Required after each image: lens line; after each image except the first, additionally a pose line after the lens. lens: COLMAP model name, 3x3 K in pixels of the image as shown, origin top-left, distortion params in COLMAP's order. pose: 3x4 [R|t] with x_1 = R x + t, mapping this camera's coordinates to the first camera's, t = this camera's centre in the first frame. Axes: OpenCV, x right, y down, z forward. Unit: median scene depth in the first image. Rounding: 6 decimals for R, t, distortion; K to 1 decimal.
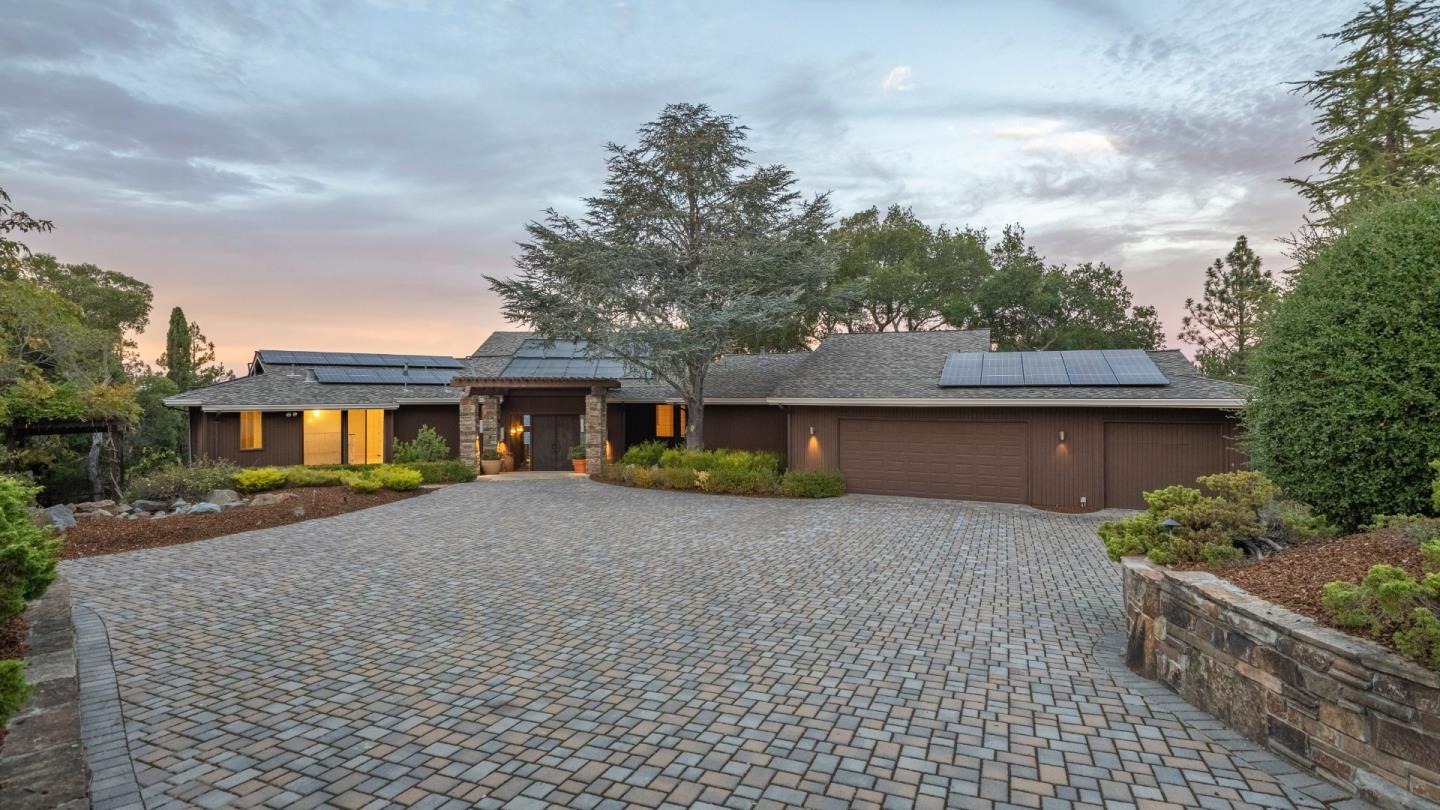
lens RADIAL K [[645.2, 0, 716.6], [0, 645.2, 379.9], [0, 0, 1]] dist [-0.024182, 0.000639]
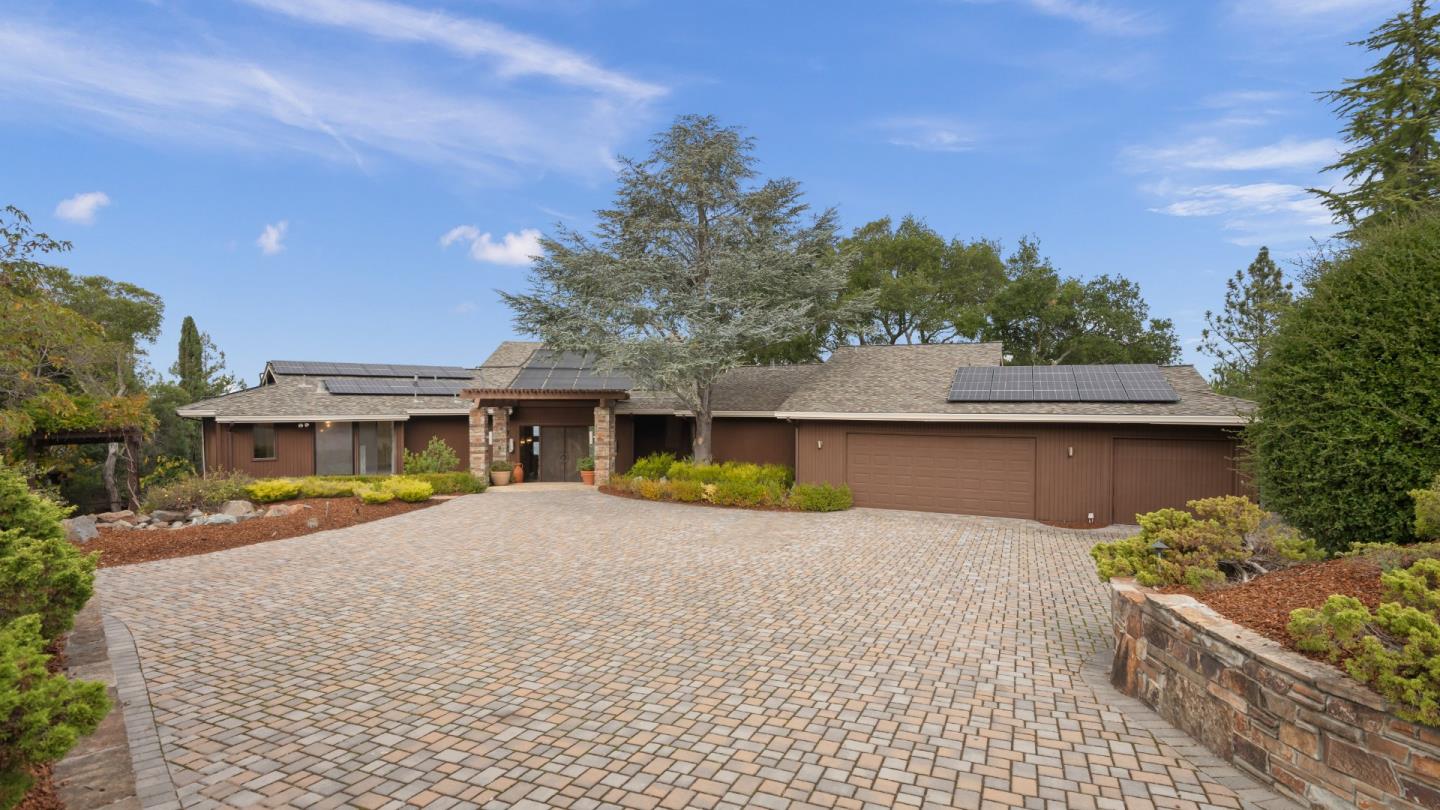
lens RADIAL K [[652.7, 0, 720.0], [0, 652.7, 405.0], [0, 0, 1]] dist [-0.023727, -0.000675]
pose [[0.999906, 0.005492, -0.012526, 0.011256], [-0.005172, 0.999665, 0.025372, -0.015289], [0.012661, -0.025305, 0.999600, -0.024877]]
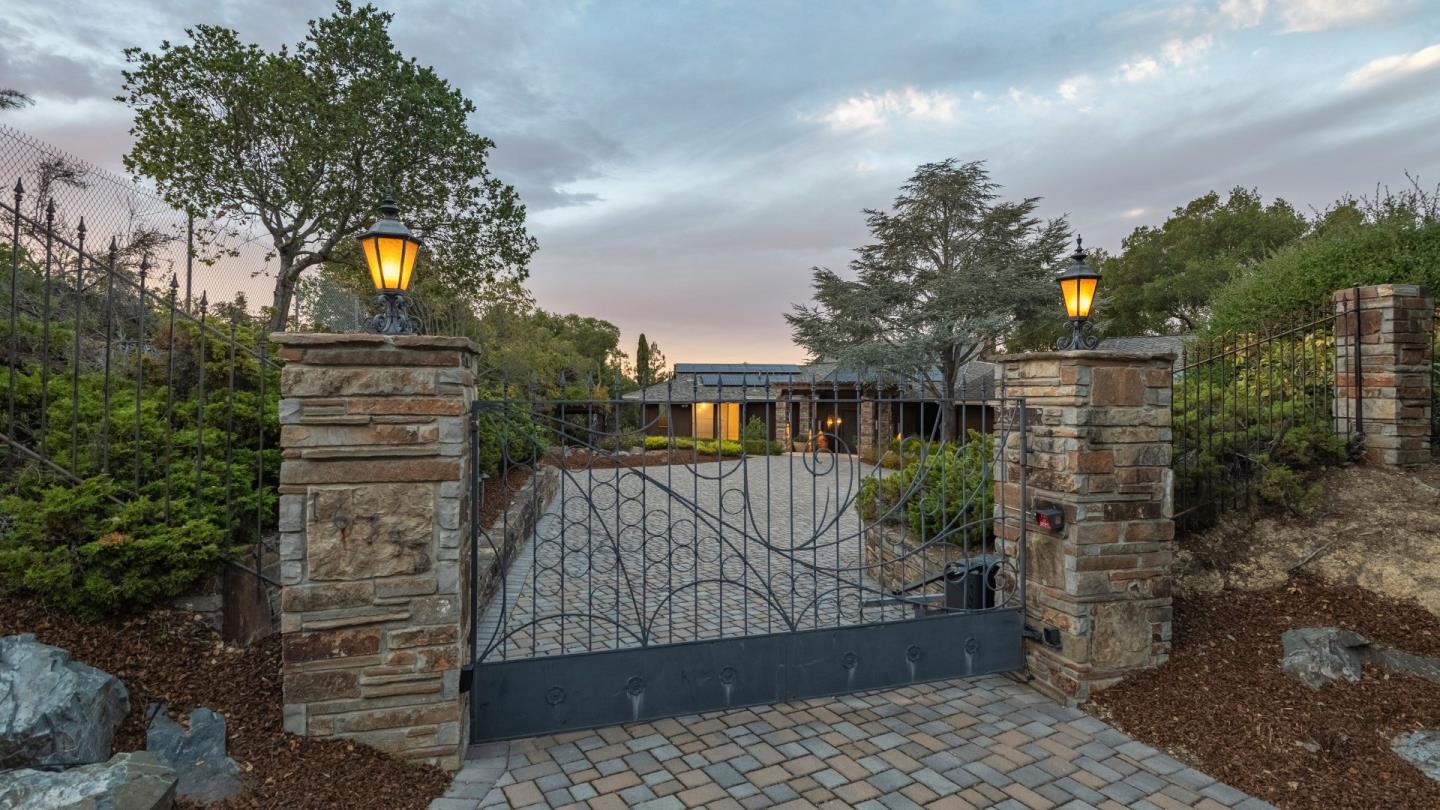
lens RADIAL K [[645.2, 0, 716.6], [0, 645.2, 379.9], [0, 0, 1]] dist [-0.024182, 0.000639]
pose [[0.805990, -0.000177, -0.591929, 0.765048], [0.005043, 0.999966, 0.006568, -0.044561], [0.591908, -0.008279, 0.805963, -0.531960]]
